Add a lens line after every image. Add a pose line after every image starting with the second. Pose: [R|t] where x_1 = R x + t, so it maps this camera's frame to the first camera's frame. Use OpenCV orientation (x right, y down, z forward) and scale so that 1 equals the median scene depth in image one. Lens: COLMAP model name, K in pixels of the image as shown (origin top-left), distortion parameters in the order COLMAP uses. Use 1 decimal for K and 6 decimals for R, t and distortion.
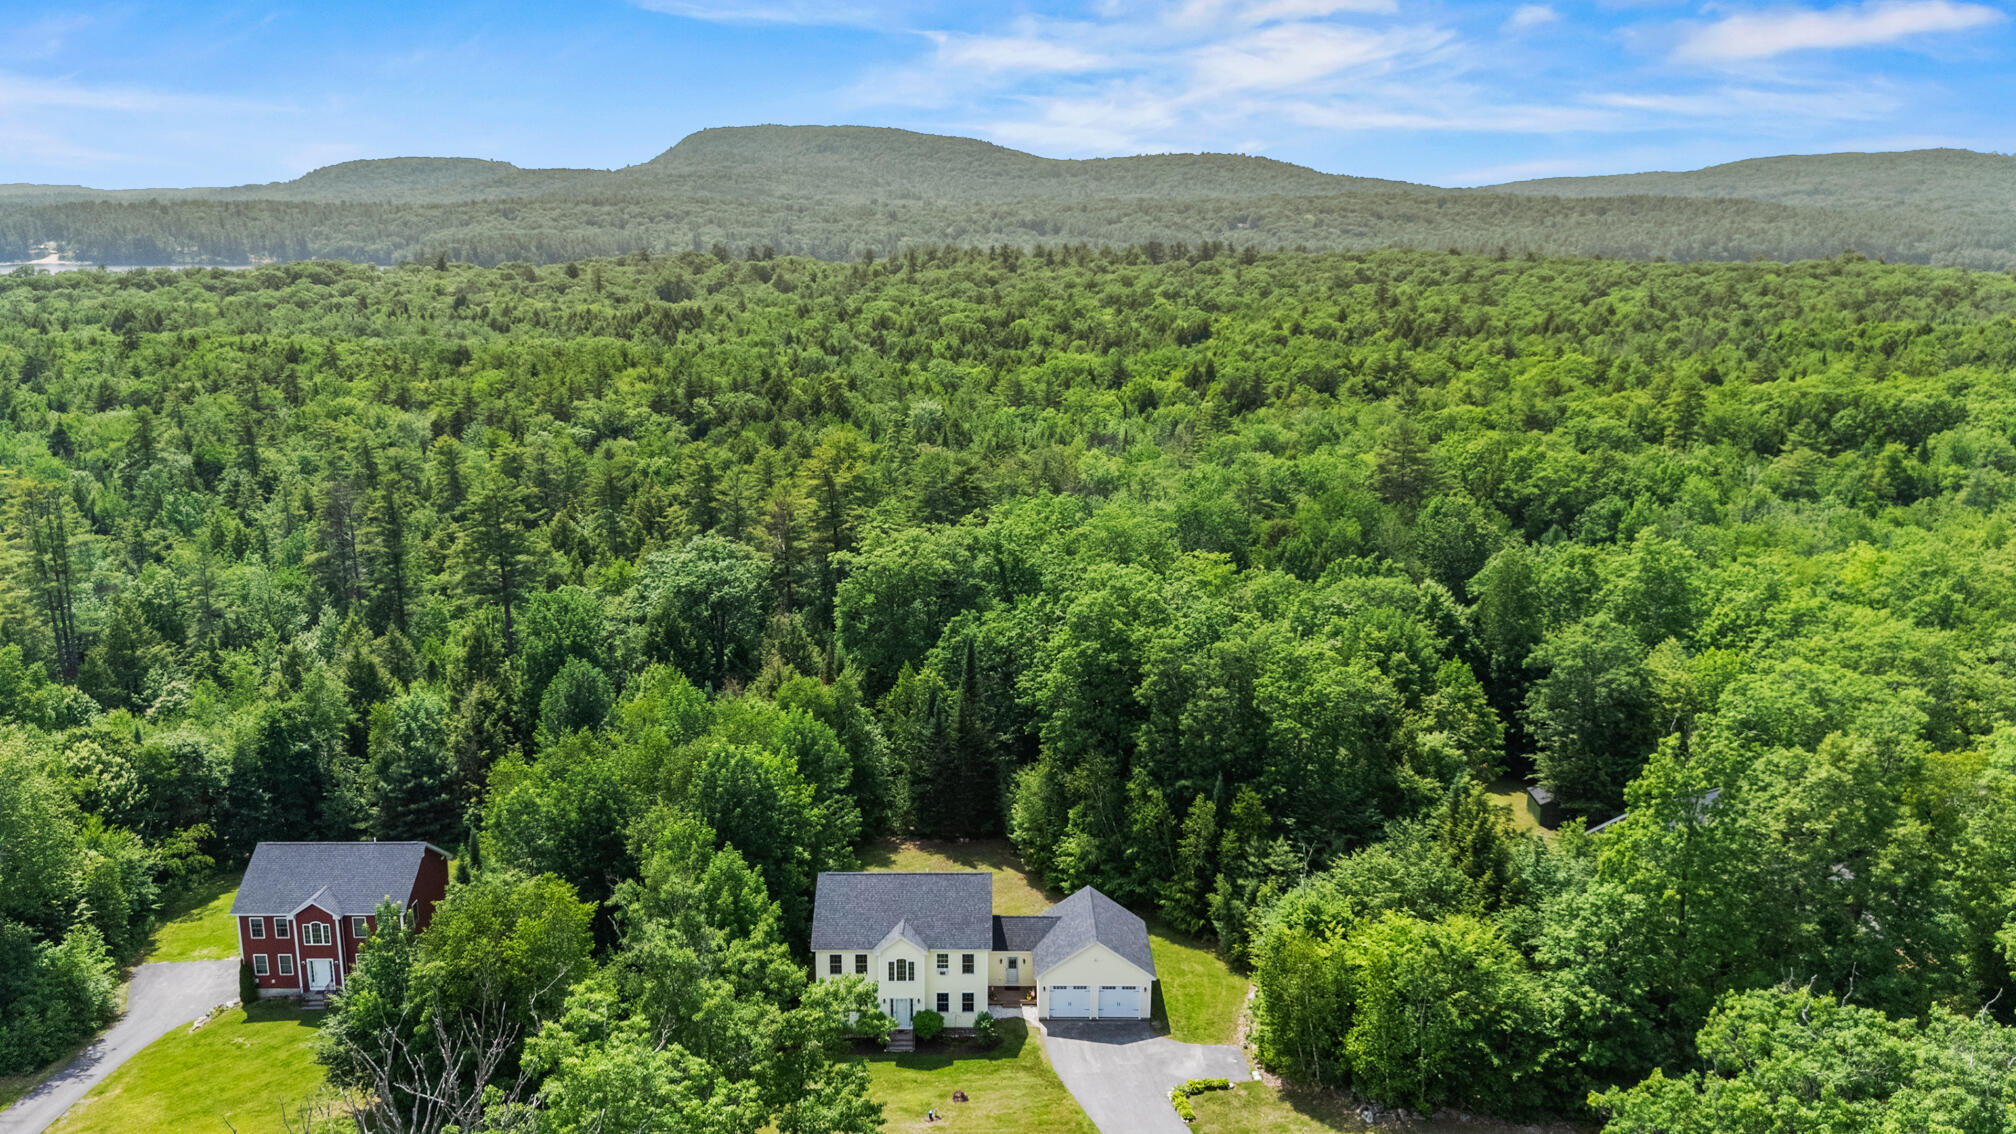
lens RADIAL K [[1452.9, 0, 1011.6], [0, 1452.9, 572.7], [0, 0, 1]] dist [0.048704, -0.039274]
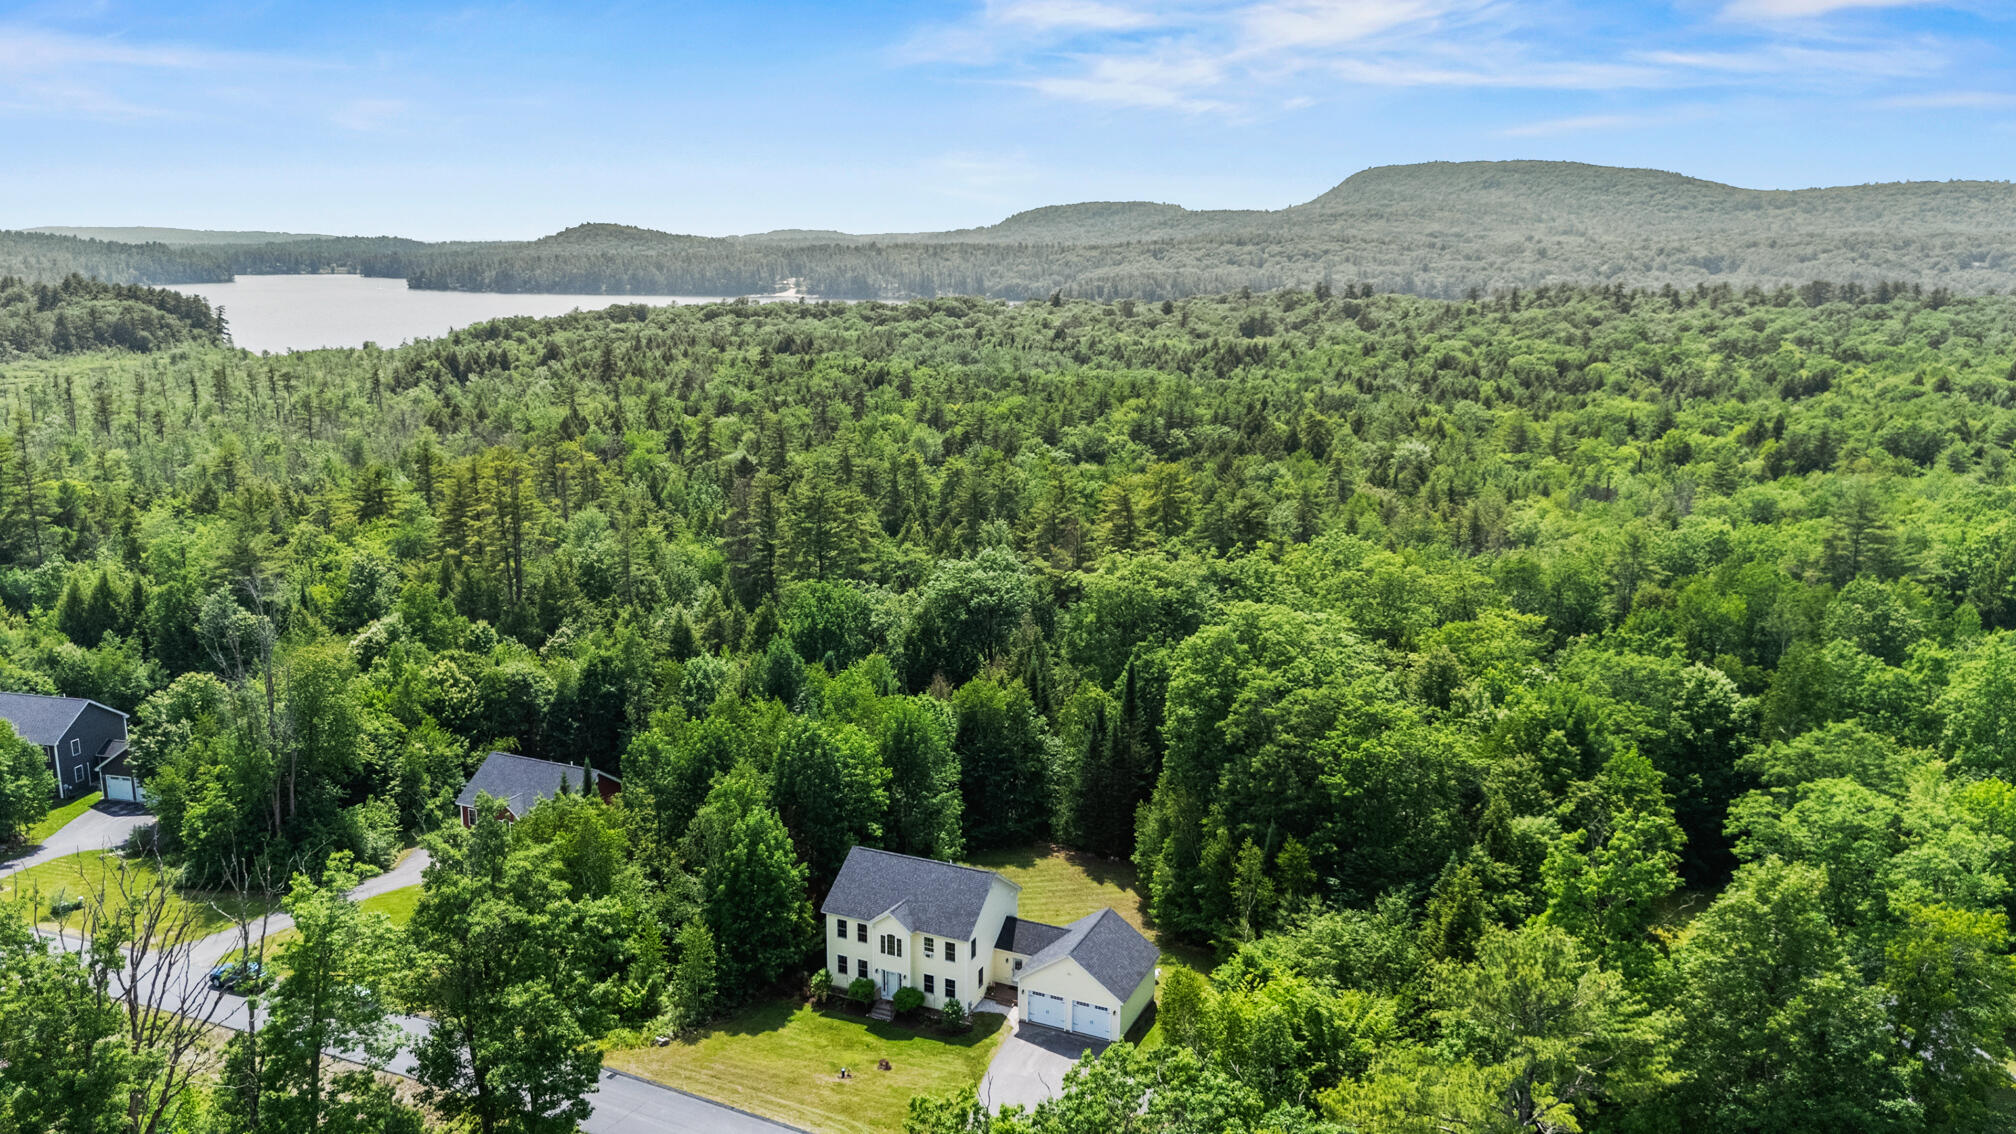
lens RADIAL K [[1452.9, 0, 1005.7], [0, 1452.9, 571.1], [0, 0, 1]] dist [0.048704, -0.039274]
pose [[0.910671, 0.088779, -0.403481, 0.103547], [-0.099251, 0.995050, -0.005069, -0.001687], [0.401034, 0.044662, 0.914974, 0.007764]]
